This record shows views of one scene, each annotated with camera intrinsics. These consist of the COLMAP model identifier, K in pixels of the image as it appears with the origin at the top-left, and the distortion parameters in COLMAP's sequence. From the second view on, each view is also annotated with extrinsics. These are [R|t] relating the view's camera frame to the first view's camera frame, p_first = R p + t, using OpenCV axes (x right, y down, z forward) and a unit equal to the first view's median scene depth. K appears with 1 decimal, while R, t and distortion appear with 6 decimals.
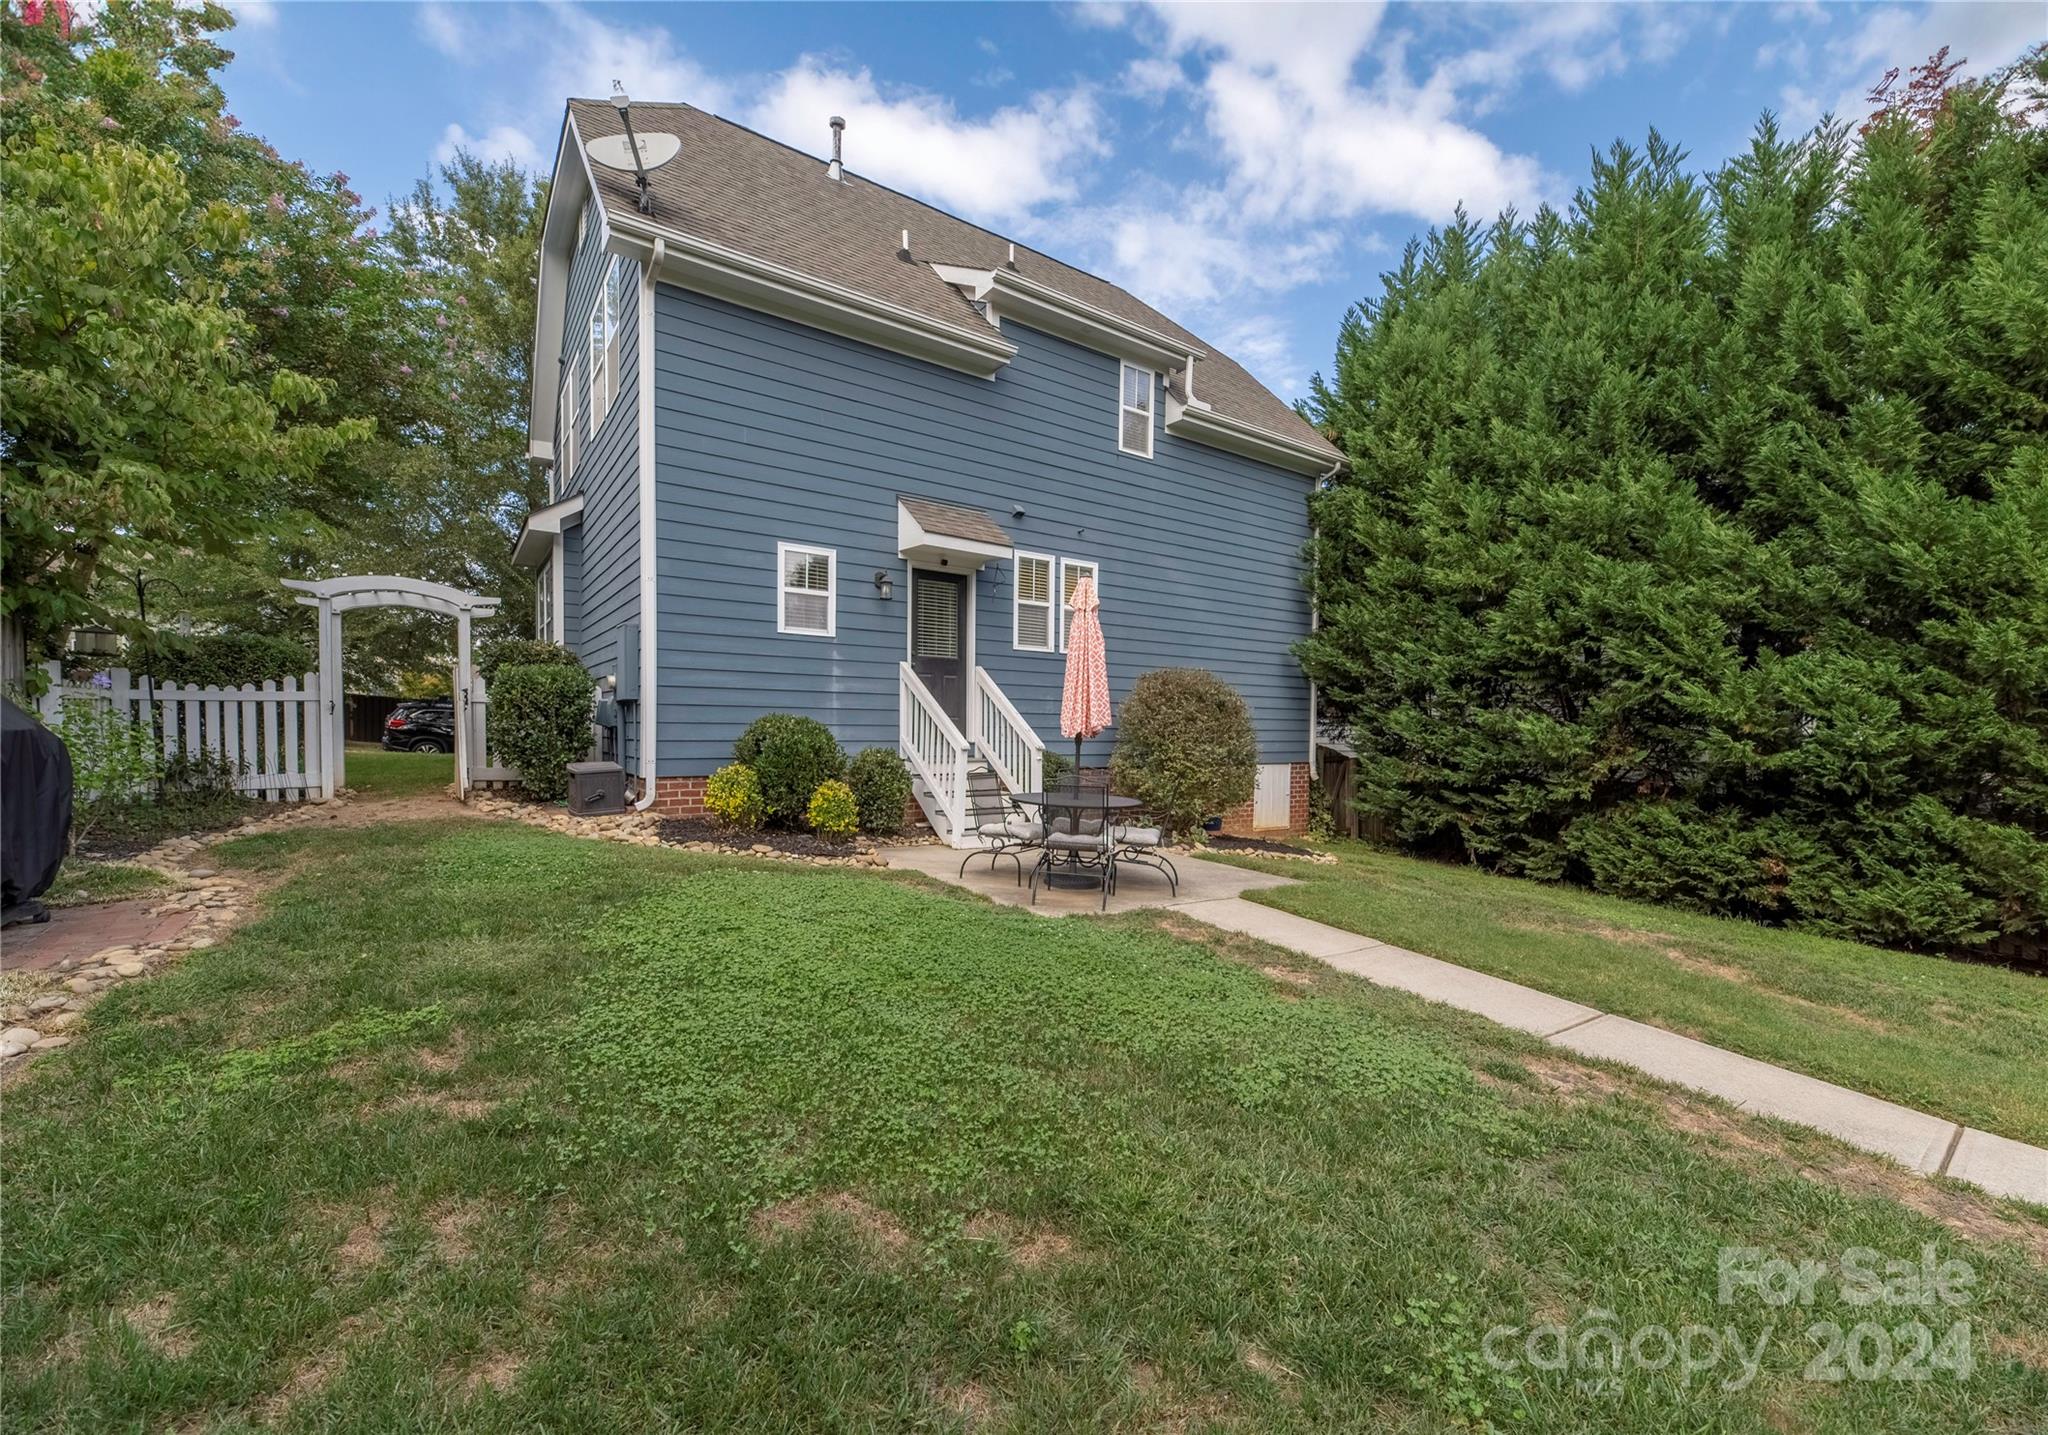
lens RADIAL K [[826.7, 0, 1026.9], [0, 826.7, 754.4], [0, 0, 1]] dist [0.002066, 0.000052]
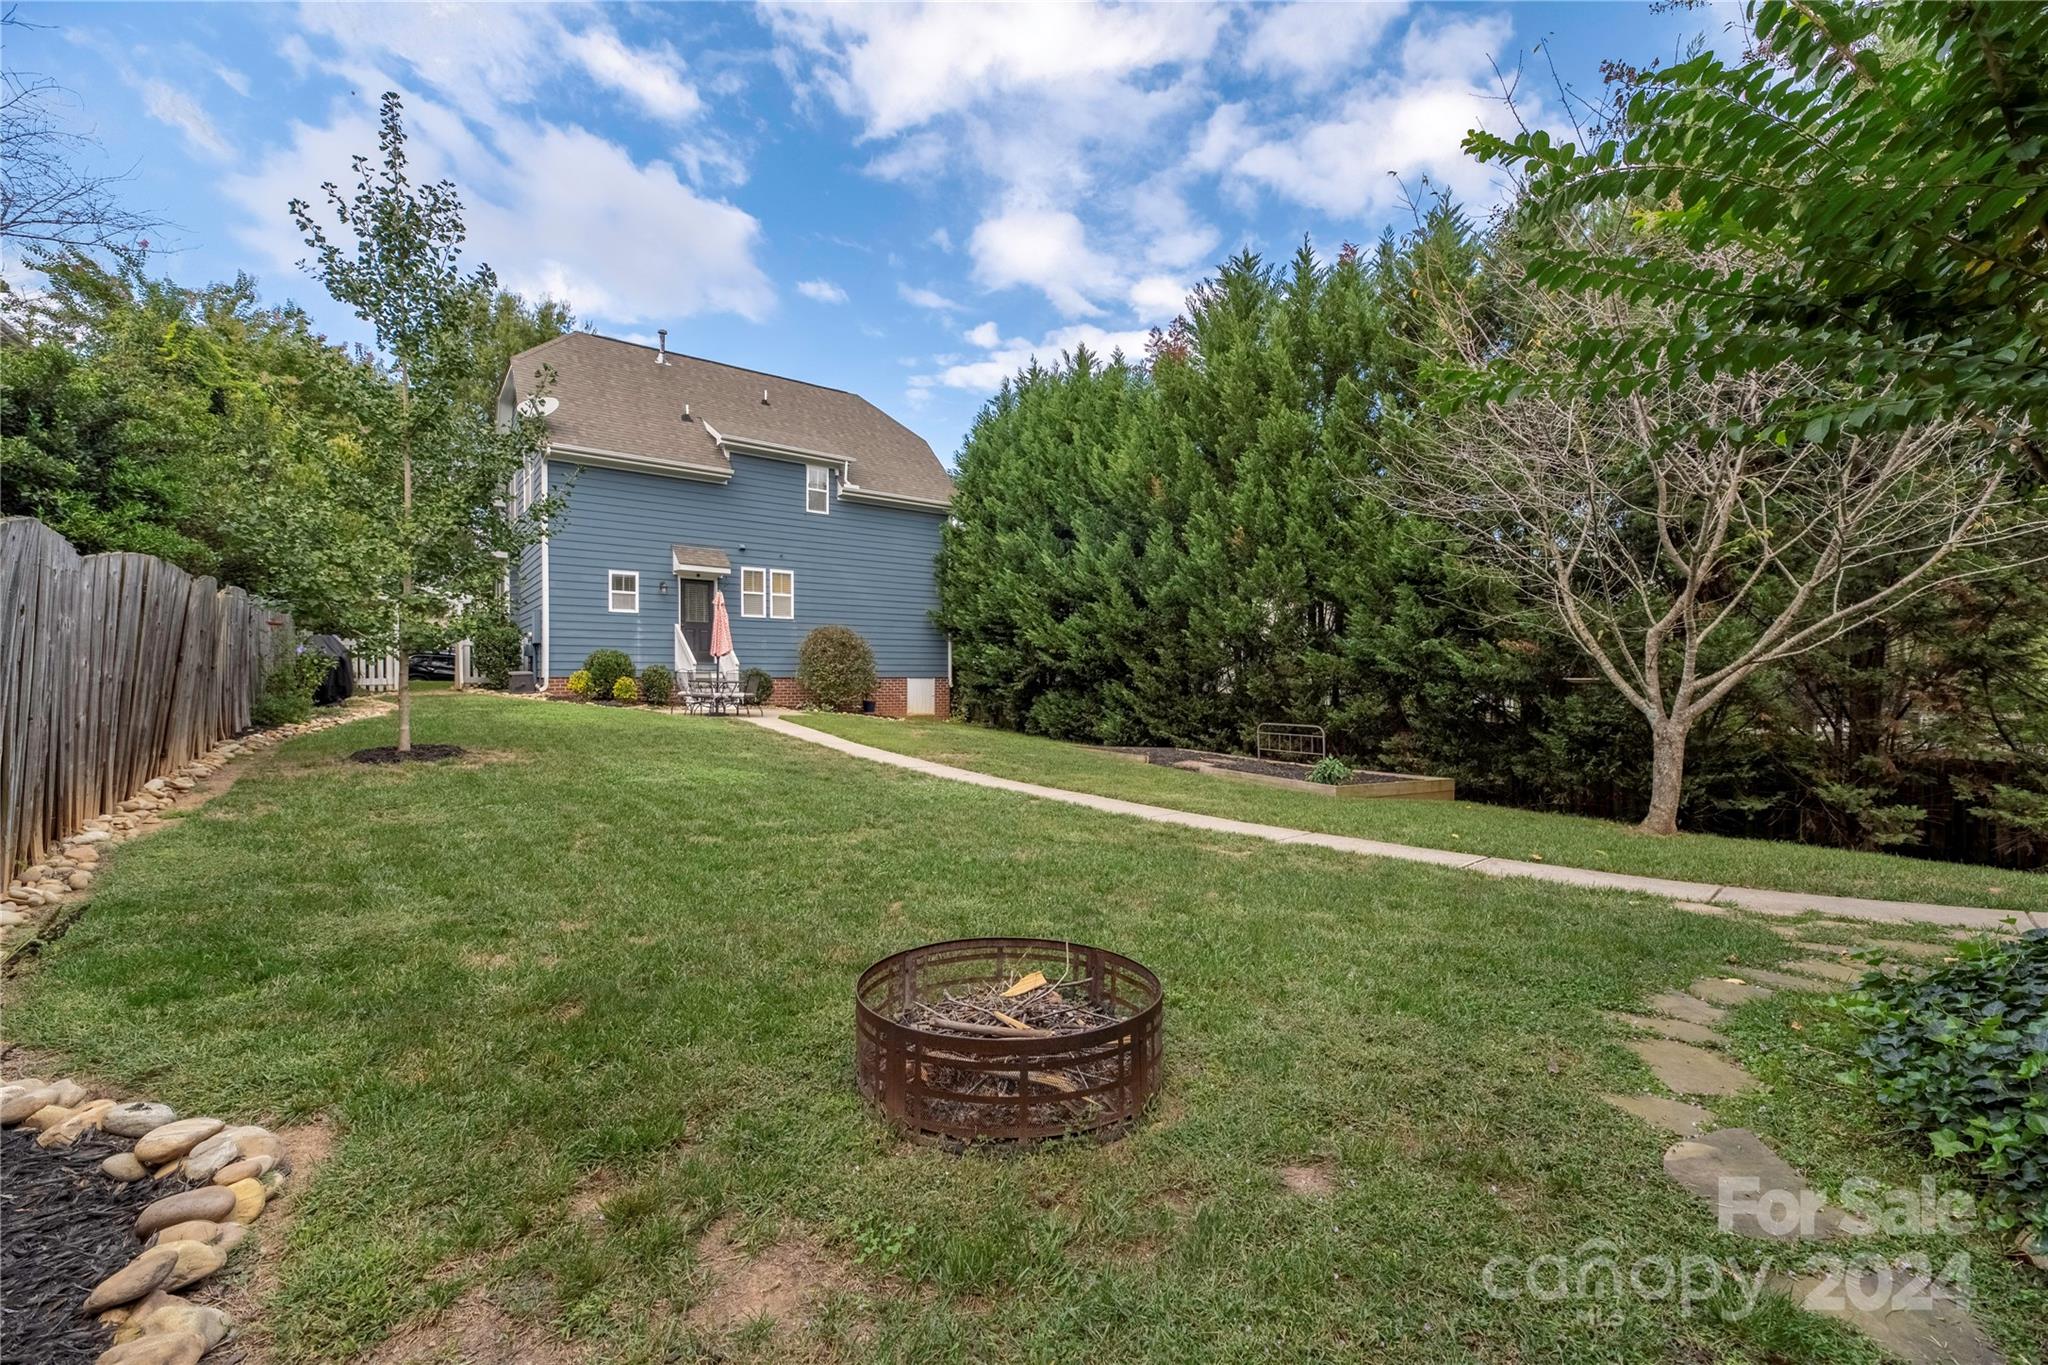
lens RADIAL K [[828.0, 0, 1024.0], [0, 828.0, 682.5], [0, 0, 1]] dist [0.002157, 0.000082]
pose [[0.999327, -0.010741, 0.035083, 0.589365], [0.011467, 0.999723, -0.020548, 0.079063], [-0.034852, 0.020936, 0.999173, -1.001979]]
